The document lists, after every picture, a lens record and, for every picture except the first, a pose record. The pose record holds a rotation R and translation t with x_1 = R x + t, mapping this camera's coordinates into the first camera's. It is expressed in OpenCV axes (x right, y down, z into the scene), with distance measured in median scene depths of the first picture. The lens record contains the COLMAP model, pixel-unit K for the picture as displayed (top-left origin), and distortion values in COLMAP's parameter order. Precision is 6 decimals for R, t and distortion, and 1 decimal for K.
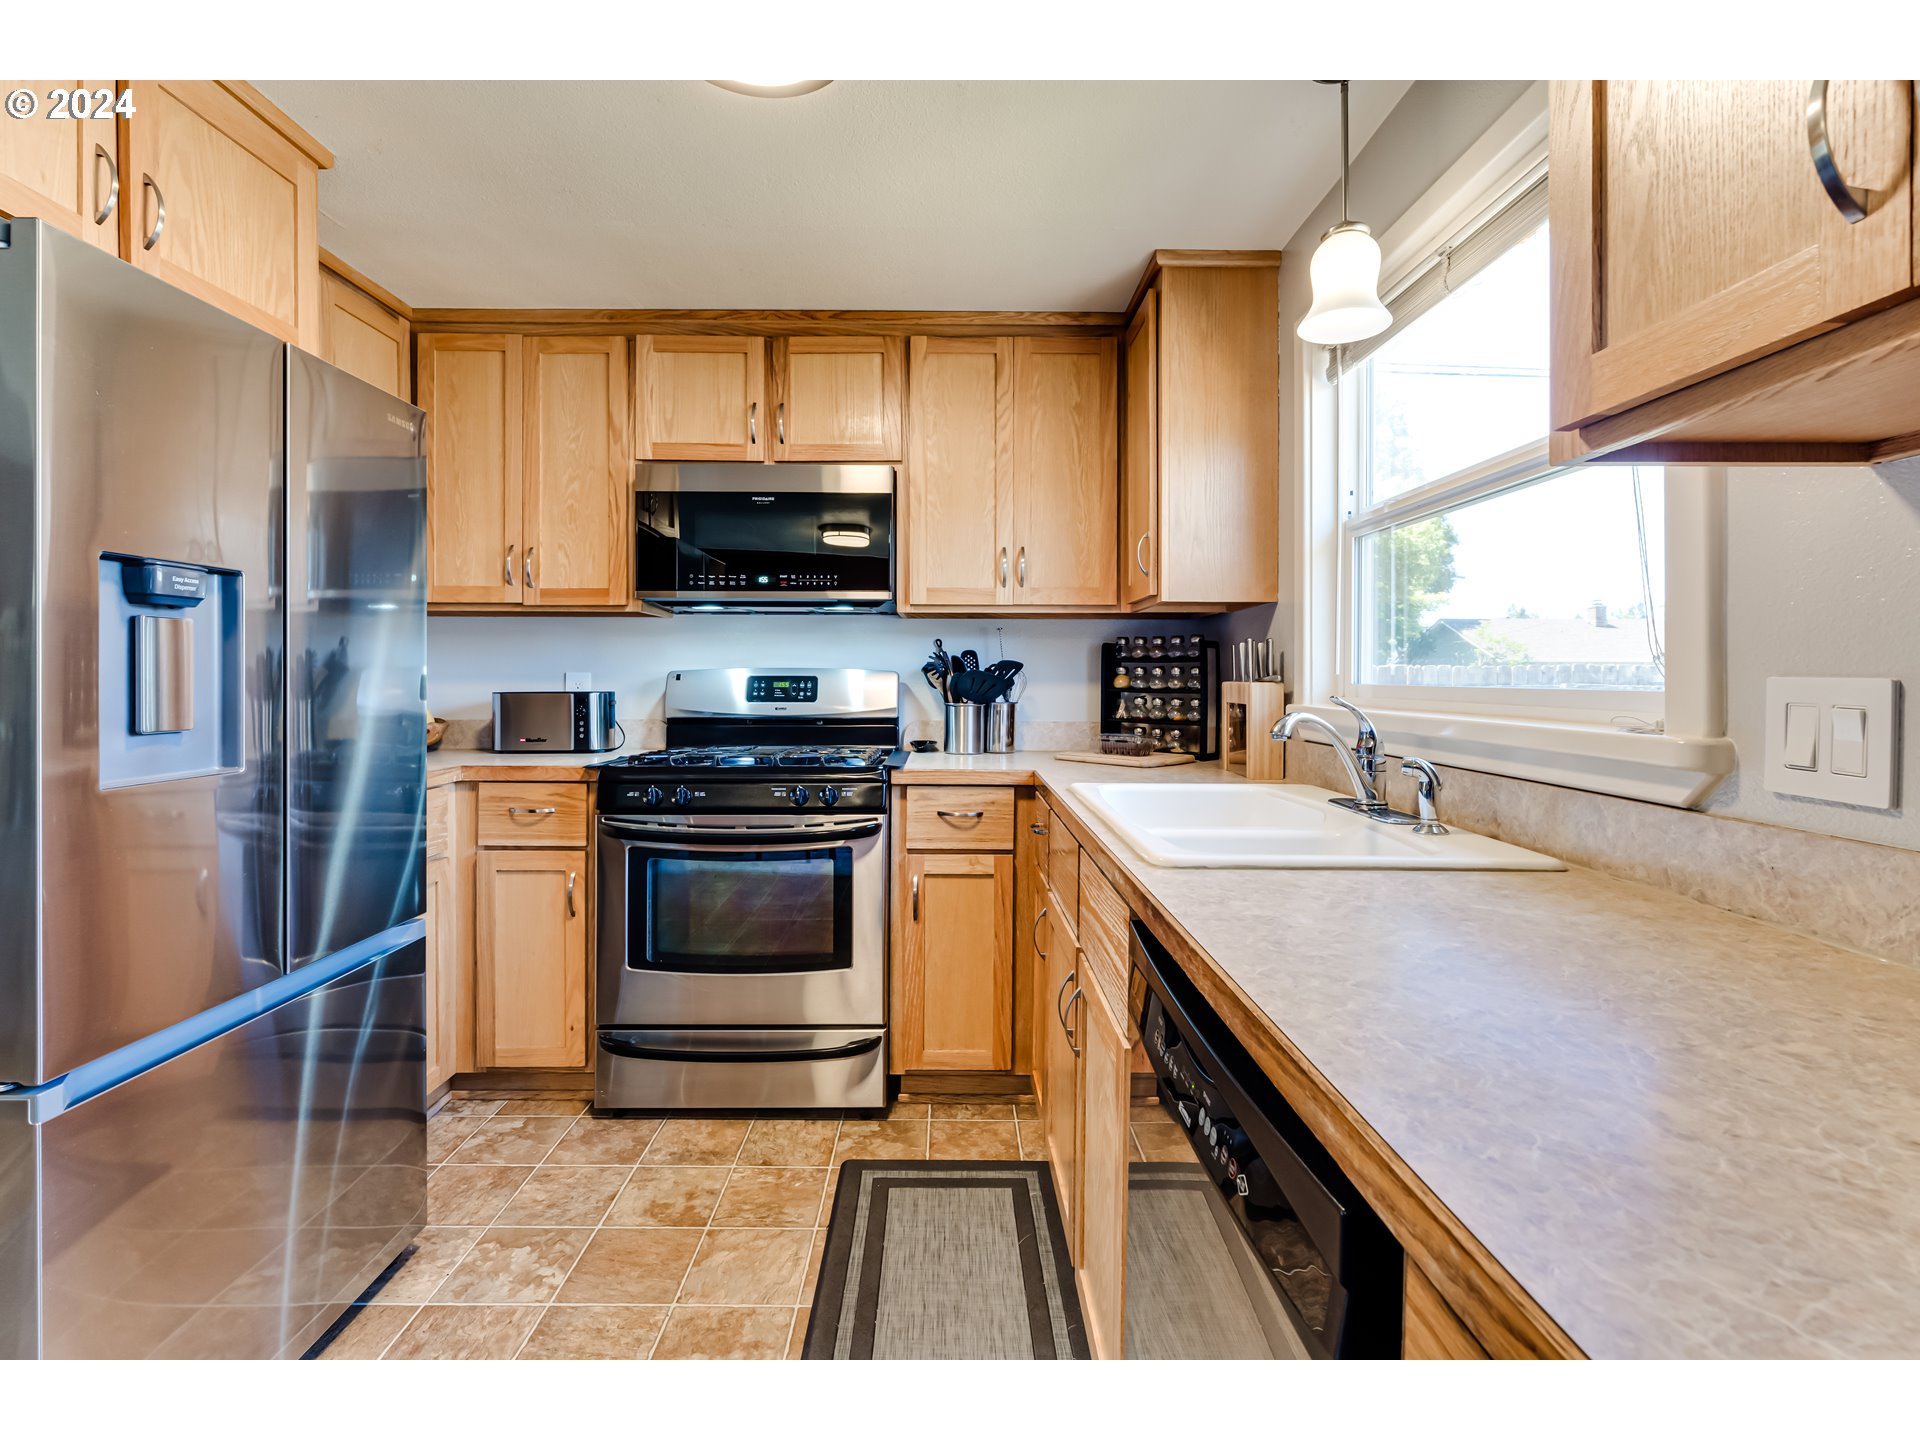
lens RADIAL K [[891.8, 0, 958.9], [0, 891.8, 683.3], [0, 0, 1]] dist [-0.004959, 0.002533]
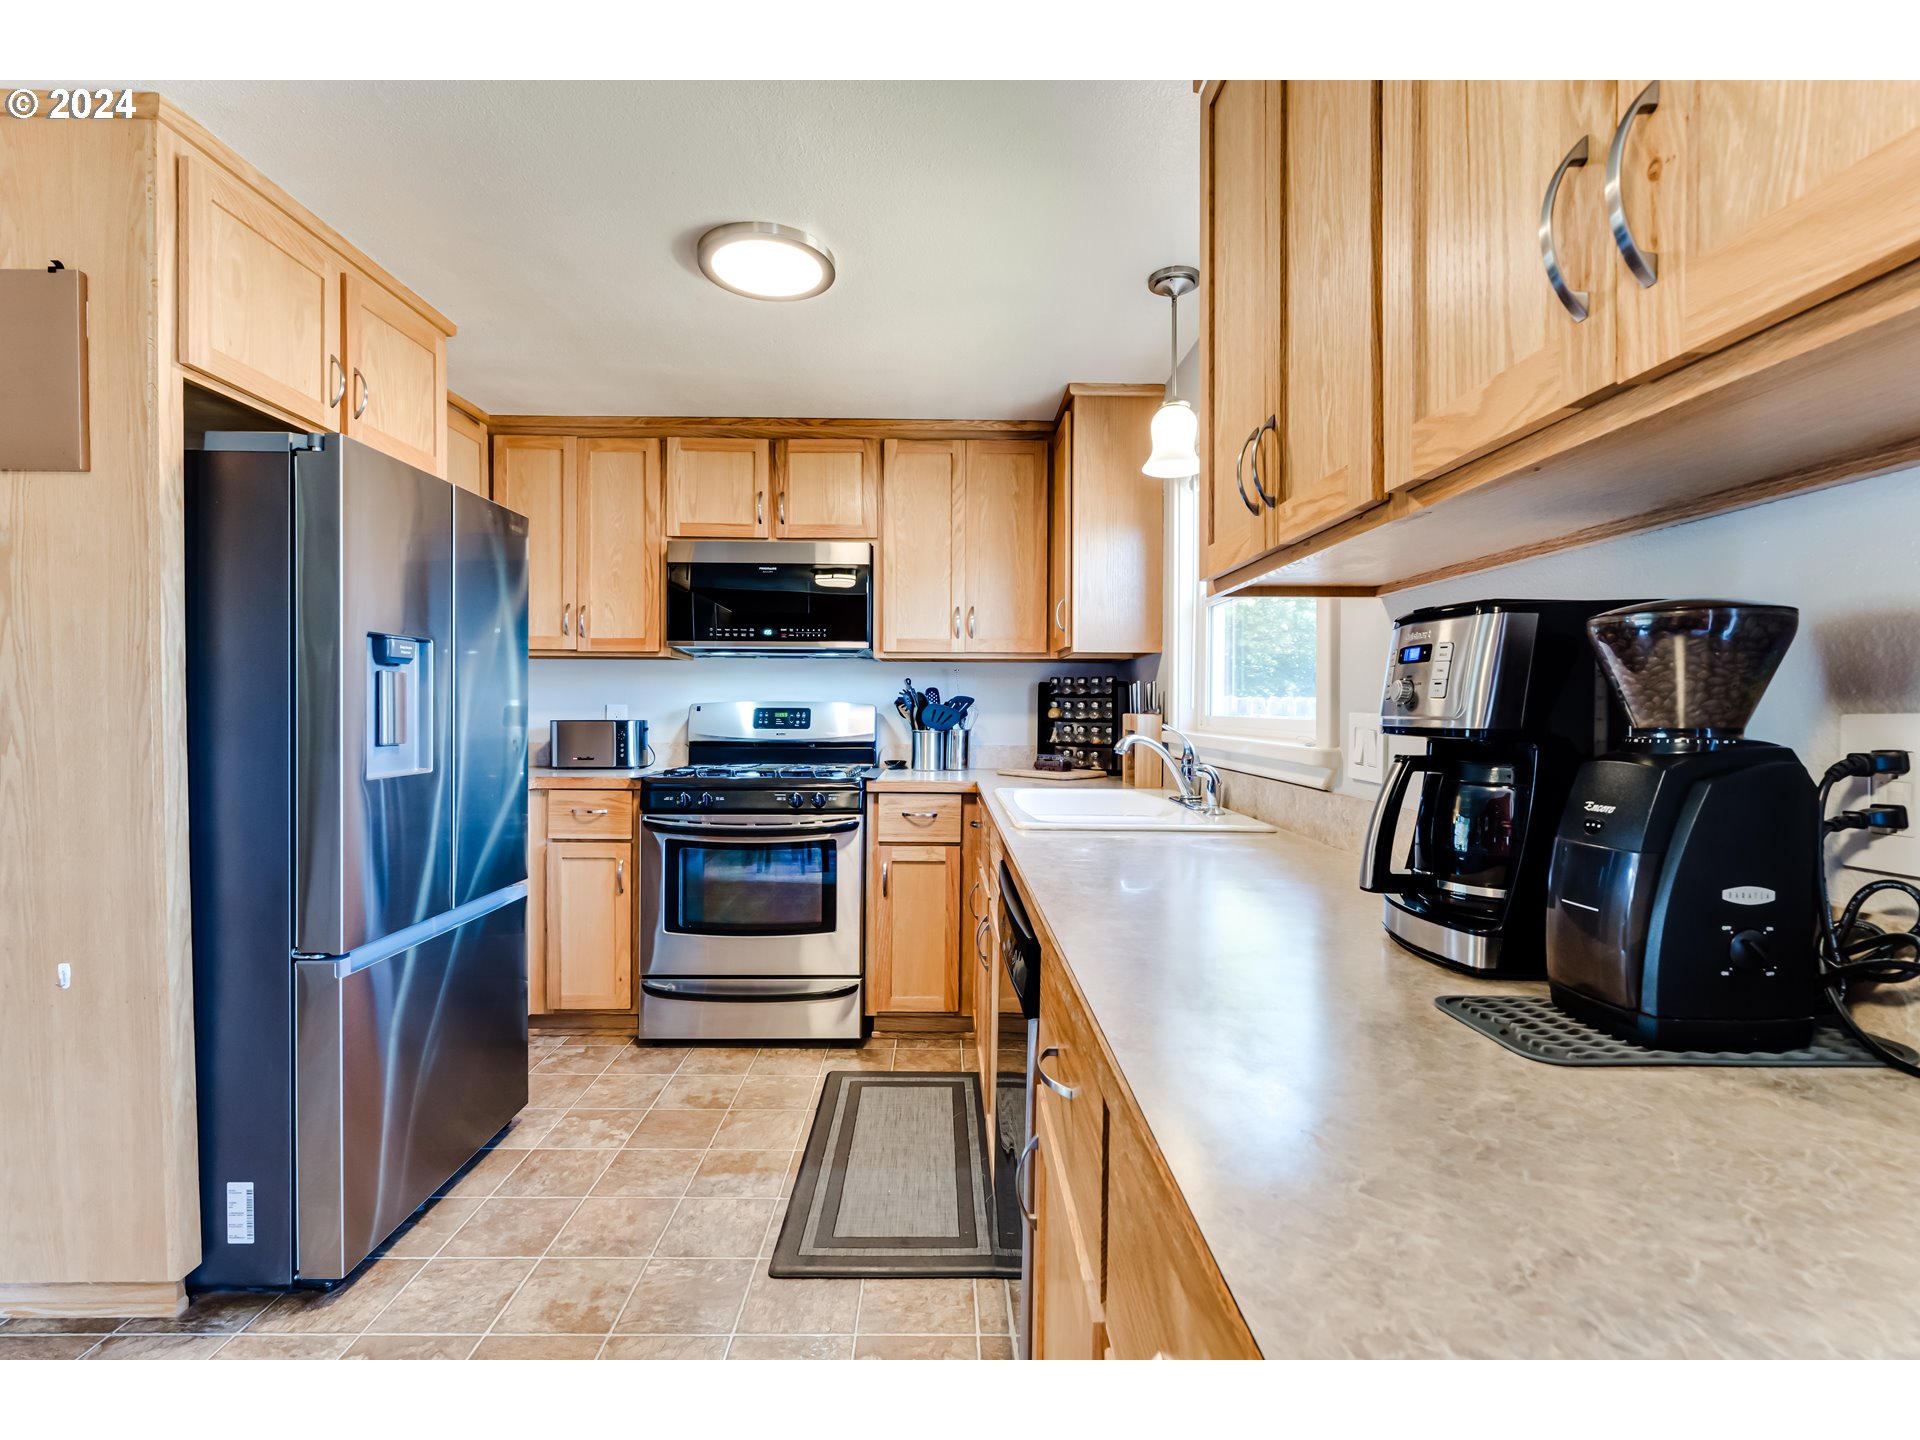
lens RADIAL K [[891.8, 0, 954.0], [0, 891.8, 716.0], [0, 0, 1]] dist [-0.004959, 0.002533]
pose [[0.999993, 0.002740, 0.002668, 0.047634], [-0.002748, 0.999992, 0.002853, -0.001342], [-0.002660, -0.002861, 0.999992, -0.298455]]
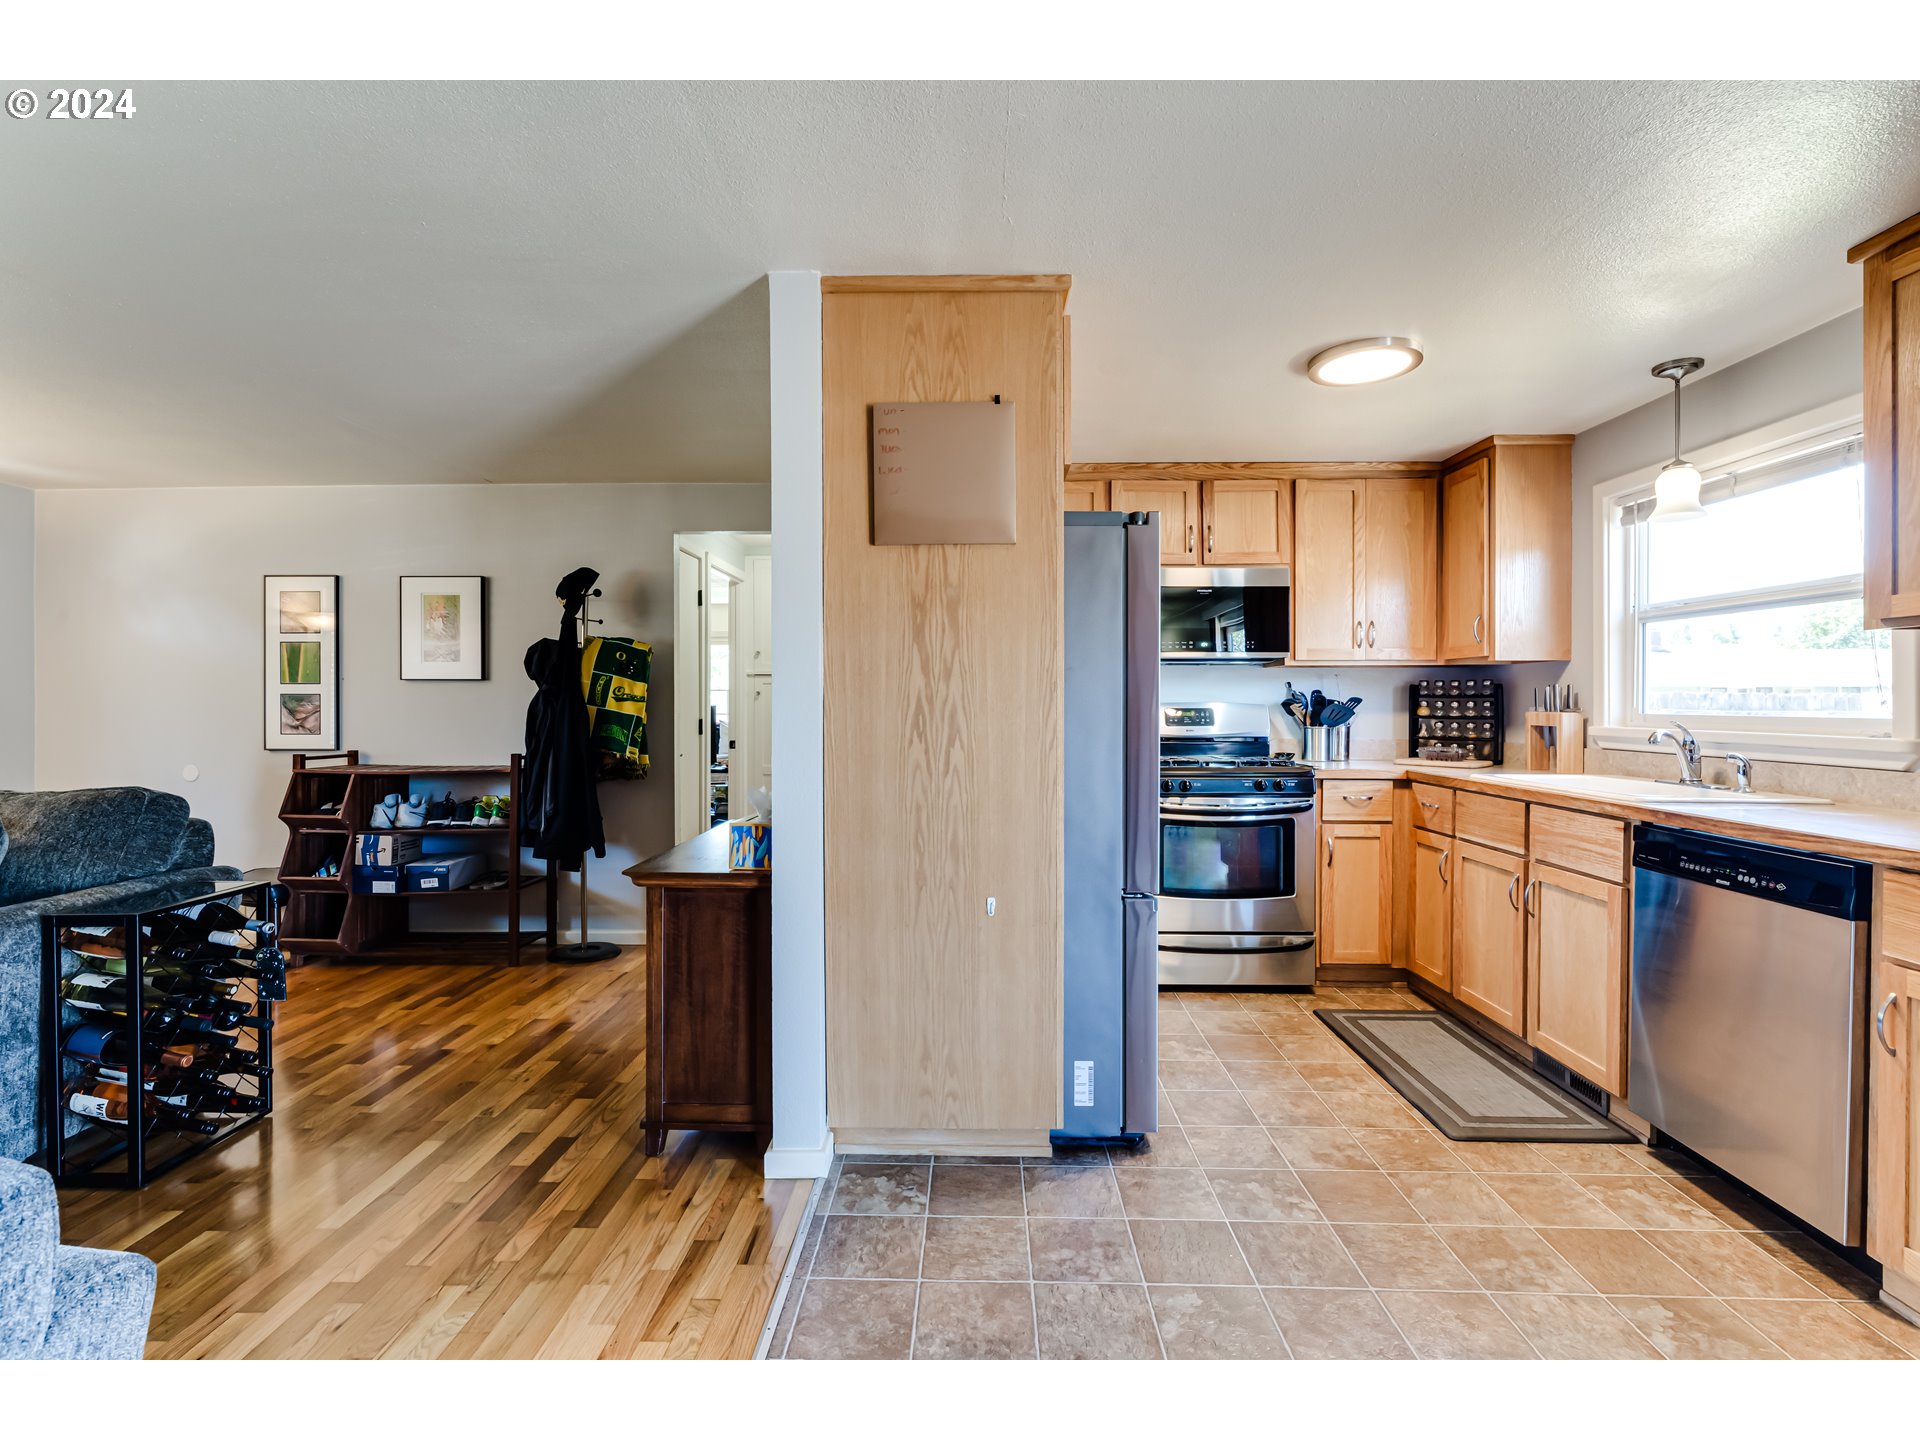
lens RADIAL K [[891.8, 0, 955.4], [0, 891.8, 709.2], [0, 0, 1]] dist [-0.004959, 0.002533]
pose [[0.999424, -0.002257, -0.033862, -0.644381], [0.002269, 0.999997, 0.000302, -0.009175], [0.033861, -0.000379, 0.999426, -0.568582]]
